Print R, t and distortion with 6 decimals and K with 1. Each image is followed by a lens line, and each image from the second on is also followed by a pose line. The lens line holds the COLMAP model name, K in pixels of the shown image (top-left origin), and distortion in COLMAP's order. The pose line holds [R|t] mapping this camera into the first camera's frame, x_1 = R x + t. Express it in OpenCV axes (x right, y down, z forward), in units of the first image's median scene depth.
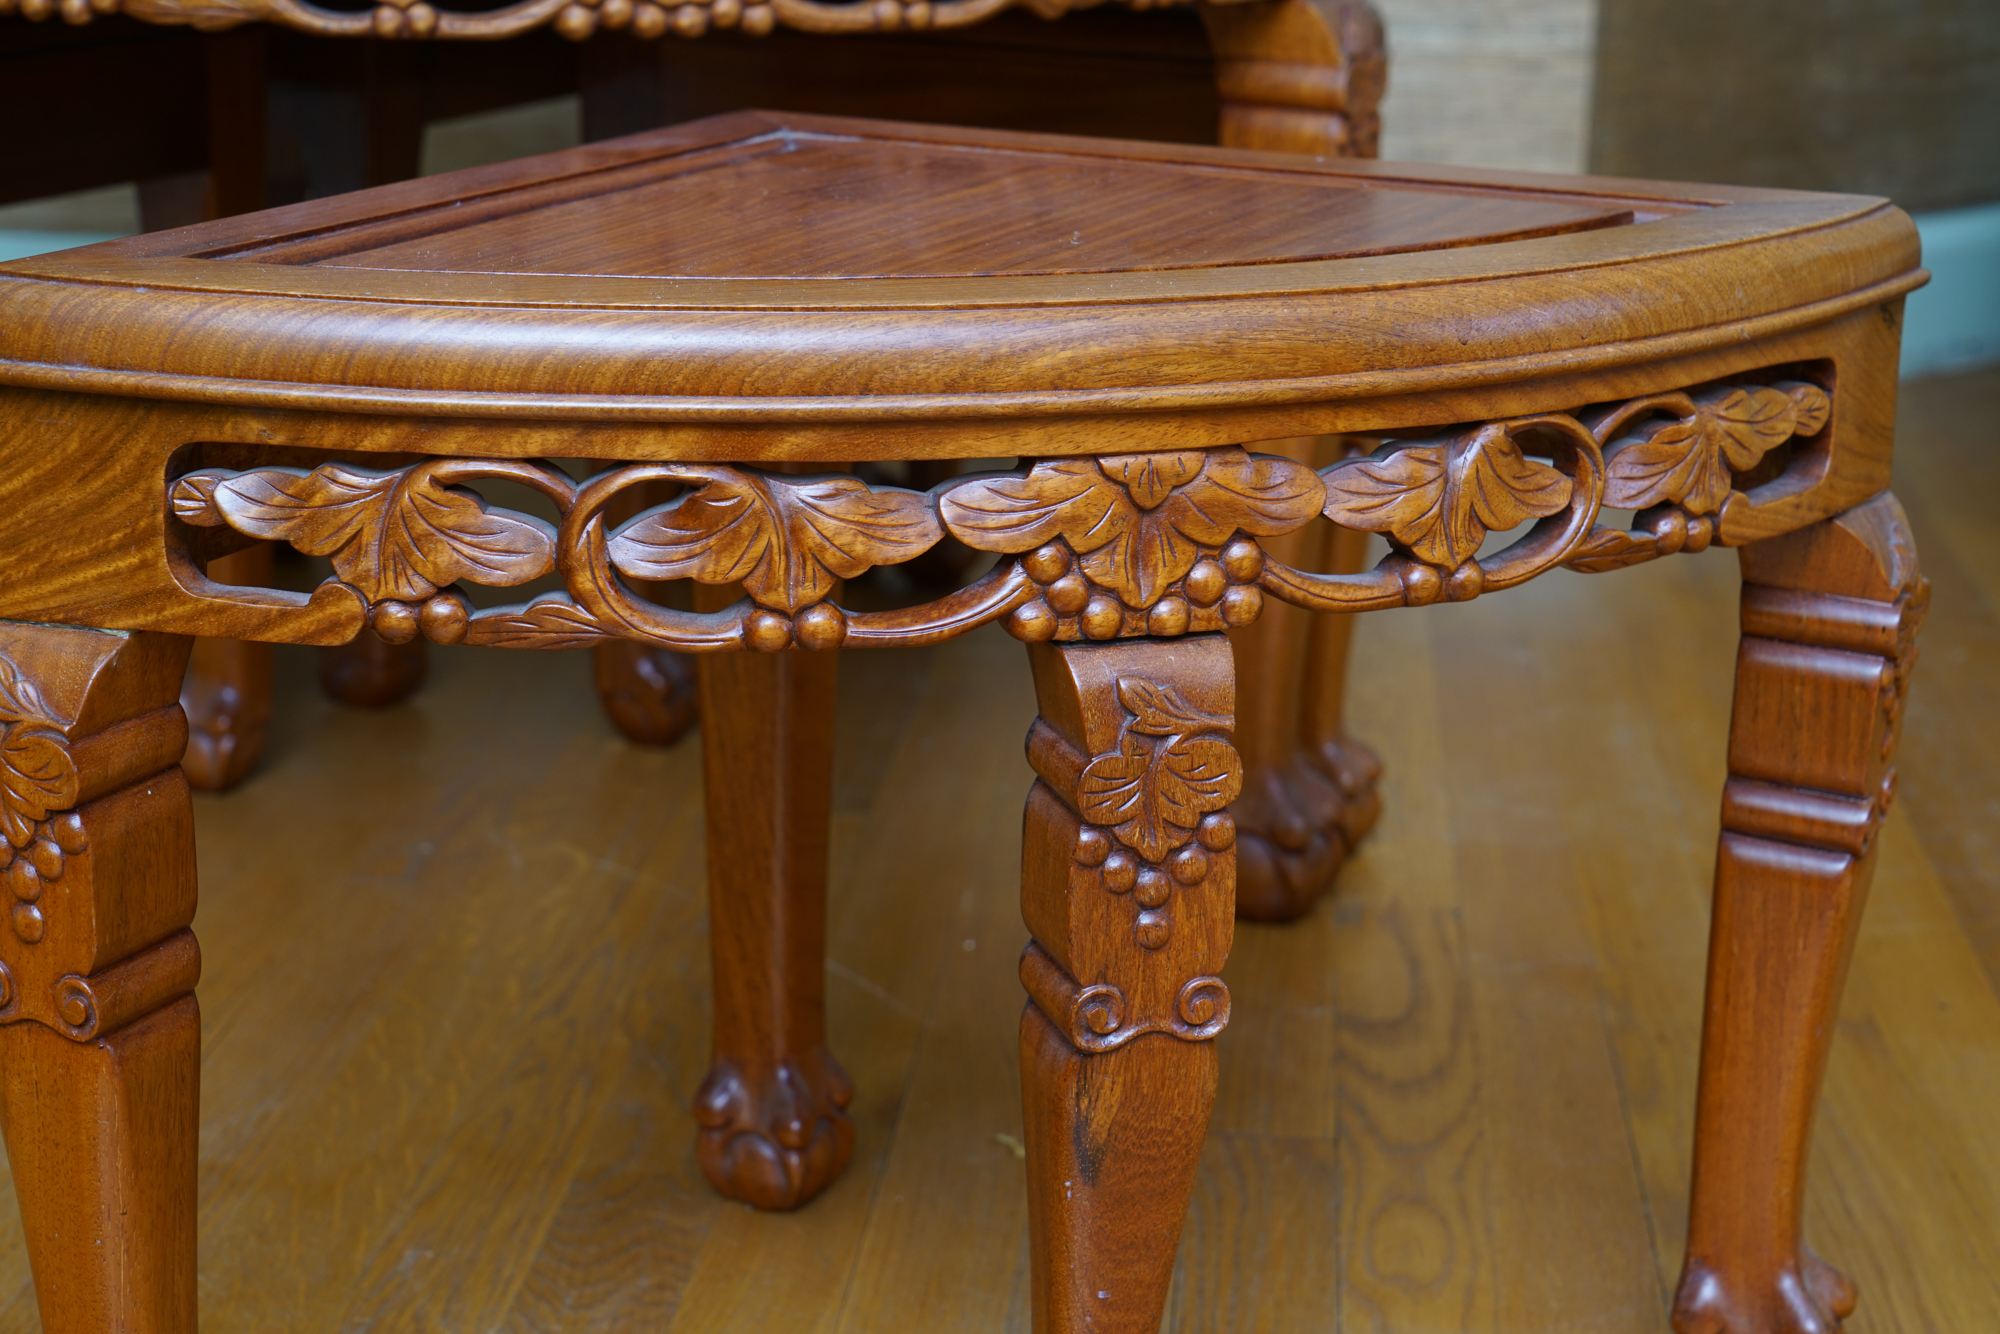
lens RADIAL K [[3679.0, 0, 919.6], [0, 3679.0, 699.8], [0, 0, 1]] dist [-0.047664, 0.107691]
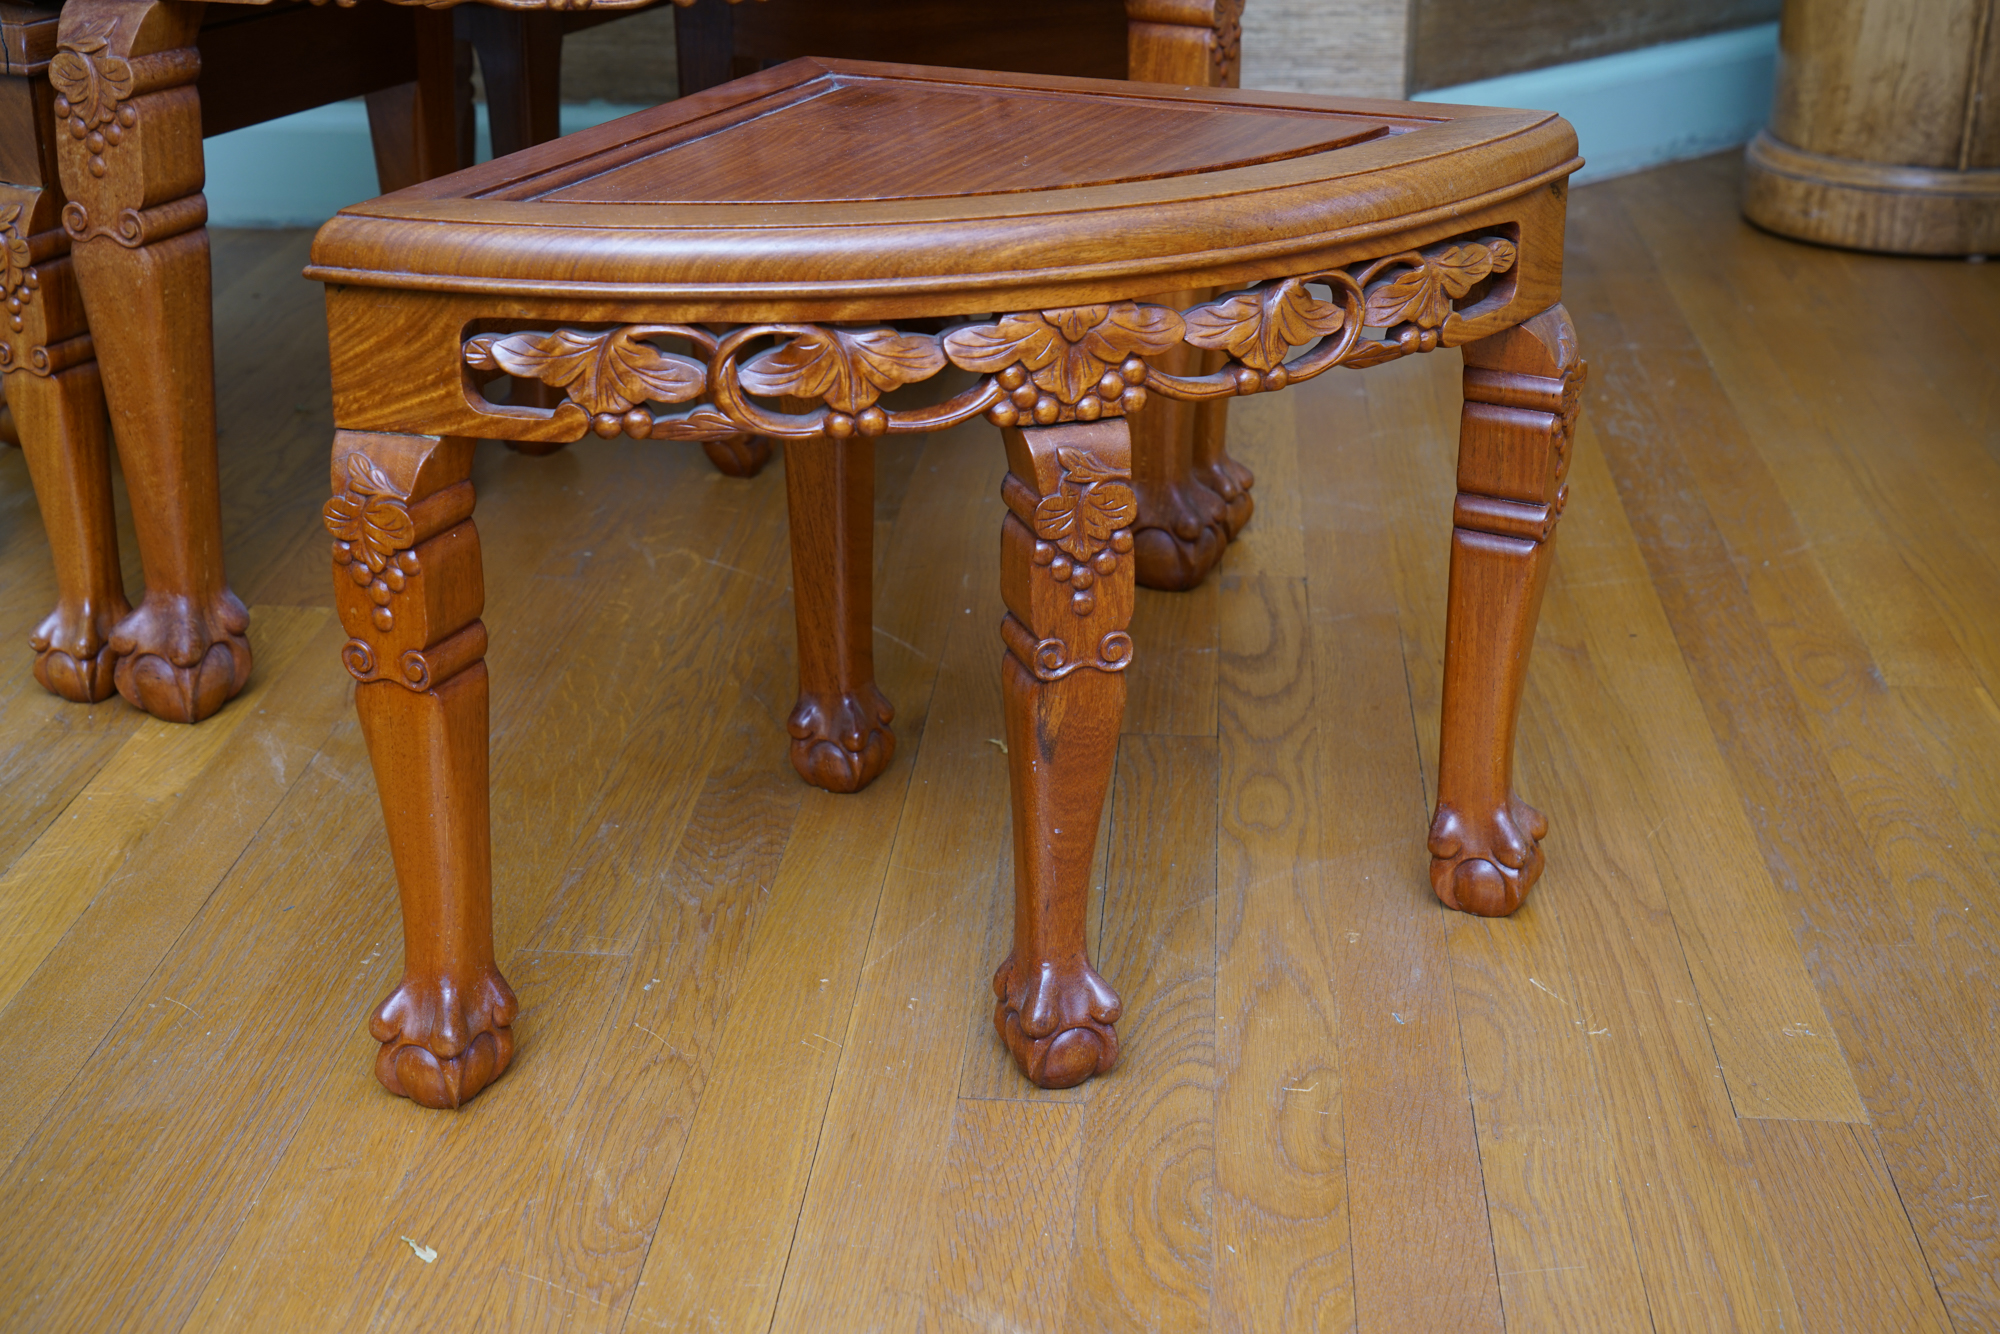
lens RADIAL K [[2955.7, 0, 942.6], [0, 2955.7, 767.1], [0, 0, 1]] dist [-0.028858, 0.140778]
pose [[0.999593, -0.028158, 0.004527, -0.005923], [0.027398, 0.992178, 0.121784, -0.025804], [-0.007921, -0.121611, 0.992546, -0.293179]]
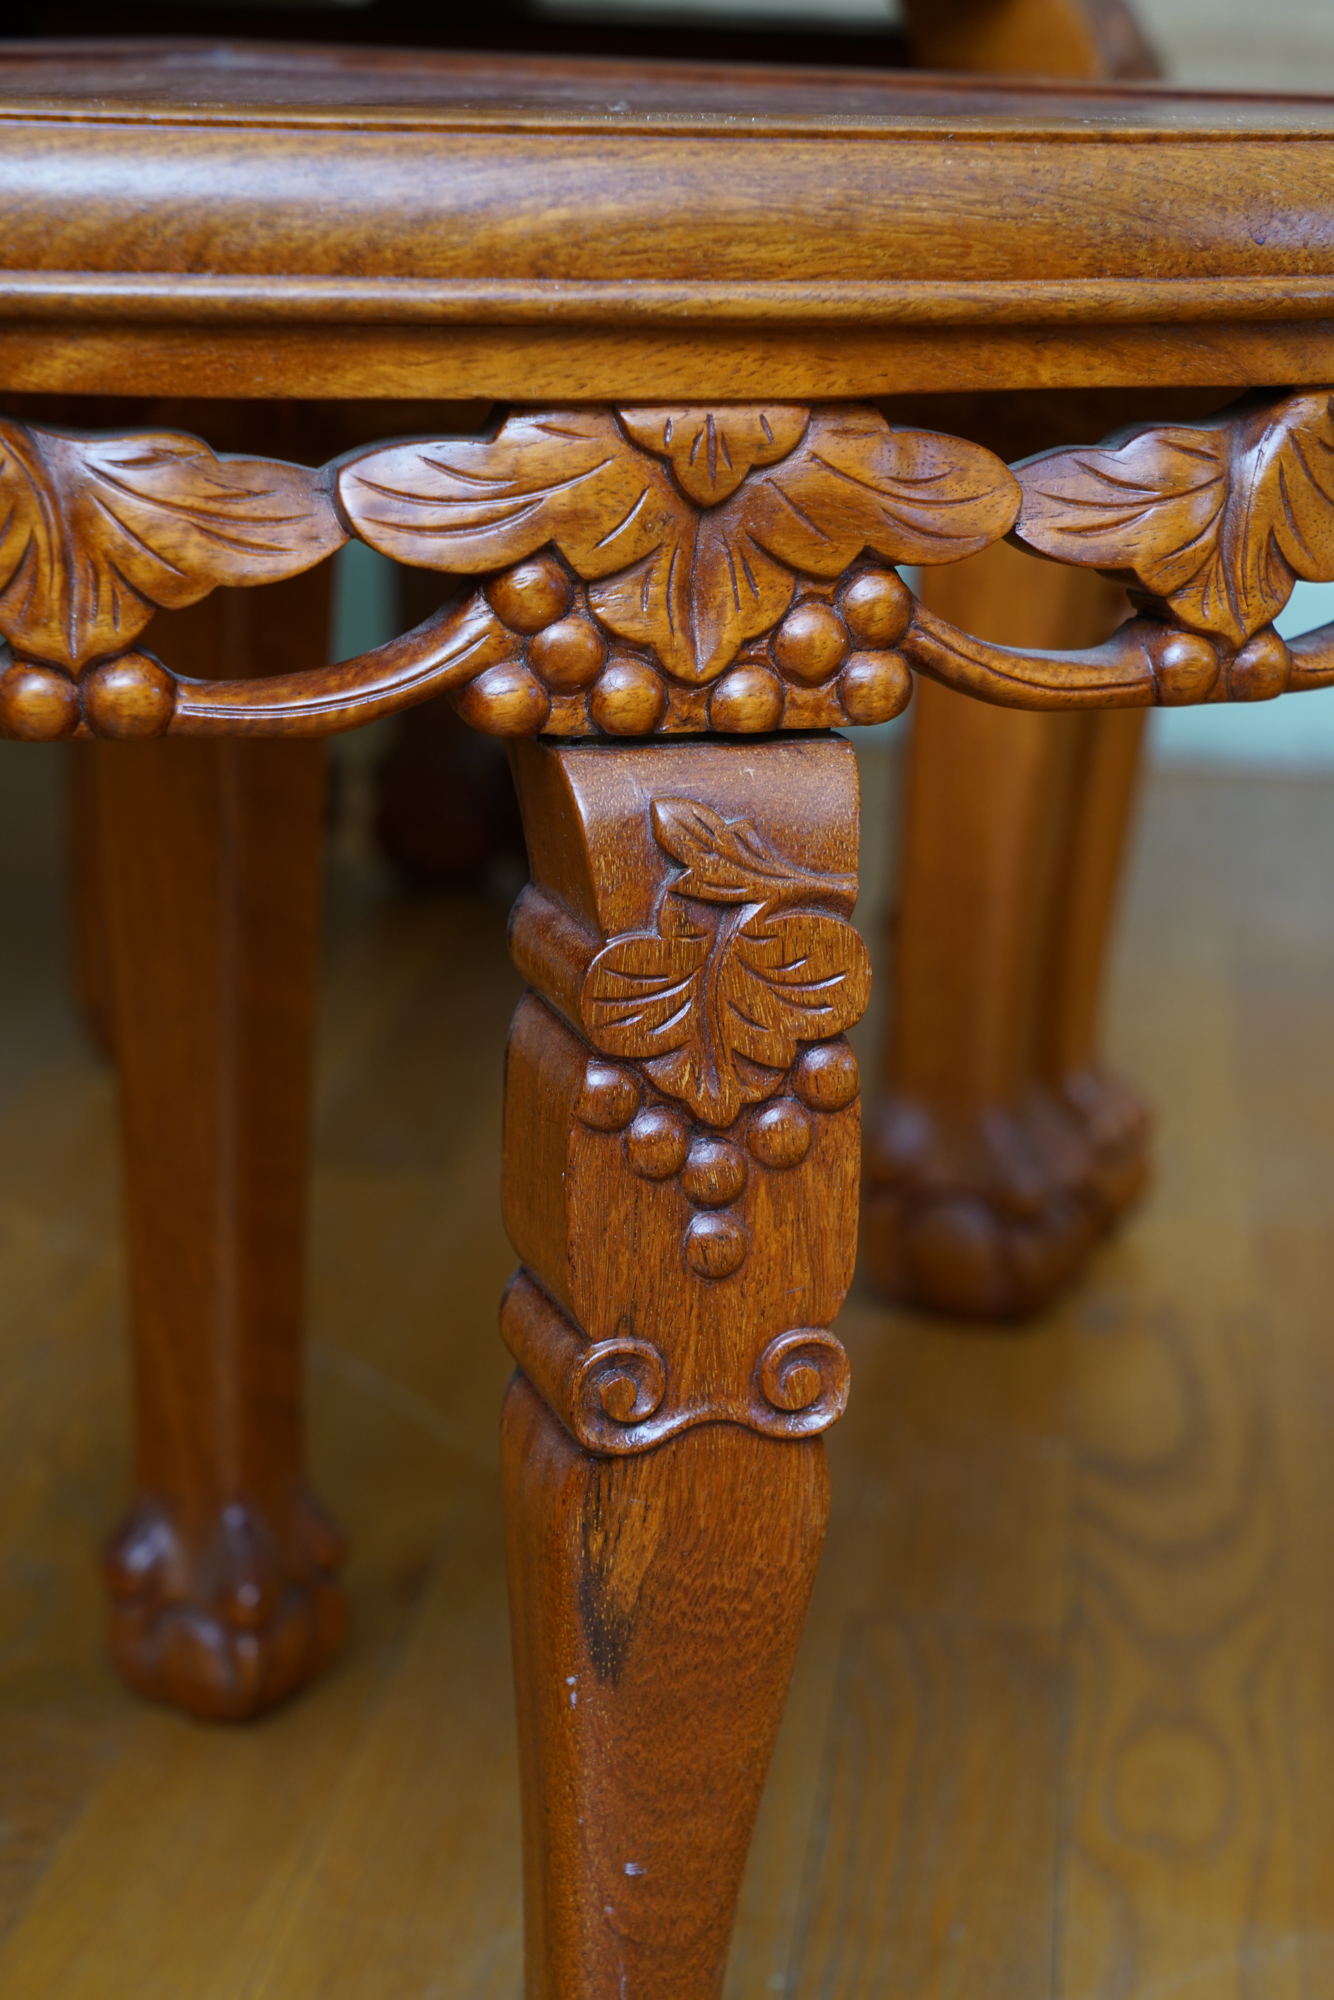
lens RADIAL K [[4255.1, 0, 662.2], [0, 4255.1, 1094.9], [0, 0, 1]] dist [-0.100745, 0.083466]
pose [[0.999907, 0.013442, 0.002440, 0.053602], [-0.013415, 0.999849, -0.011049, 0.046858], [-0.002588, 0.011015, 0.999936, 0.330519]]
